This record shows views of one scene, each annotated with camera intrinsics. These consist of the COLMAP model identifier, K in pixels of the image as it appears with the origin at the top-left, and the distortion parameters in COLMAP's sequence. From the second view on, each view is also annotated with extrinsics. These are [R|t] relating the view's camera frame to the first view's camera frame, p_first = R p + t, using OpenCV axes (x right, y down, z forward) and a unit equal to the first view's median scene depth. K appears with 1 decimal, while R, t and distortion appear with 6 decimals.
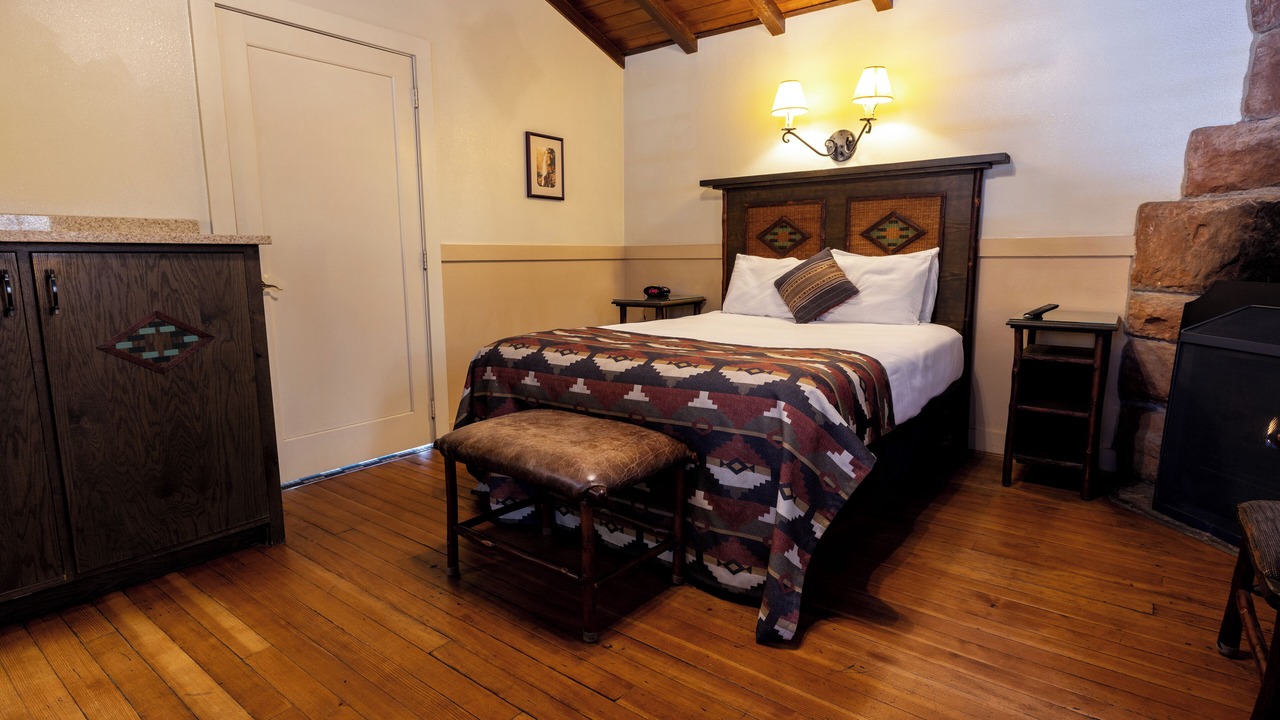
lens RADIAL K [[645.1, 0, 640.0], [0, 645.1, 360.0], [0, 0, 1]] dist [-0.003571, 0.000927]
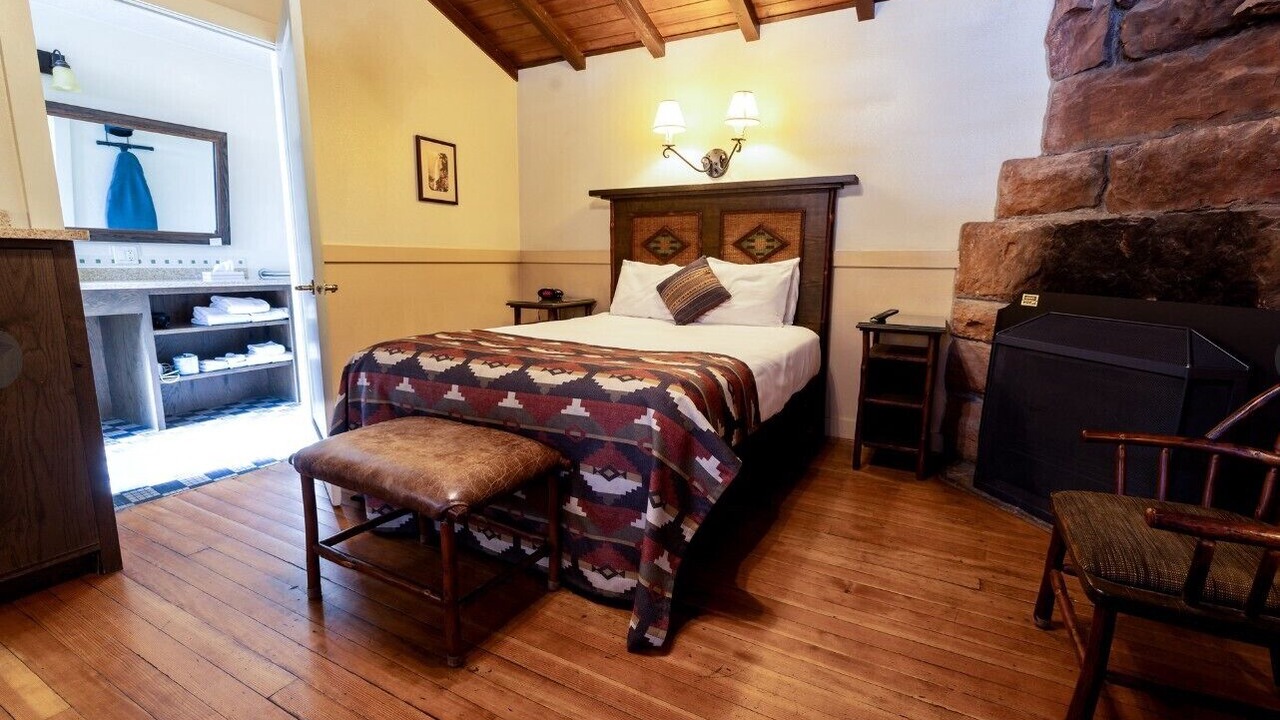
lens RADIAL K [[571.0, 0, 640.0], [0, 571.0, 360.0], [0, 0, 1]] dist [-0.000604, -0.000077]
pose [[0.987284, -0.009265, 0.158697, 0.044983], [0.007174, 0.999880, 0.013742, -0.018035], [-0.158805, -0.012428, 0.987232, 0.091016]]
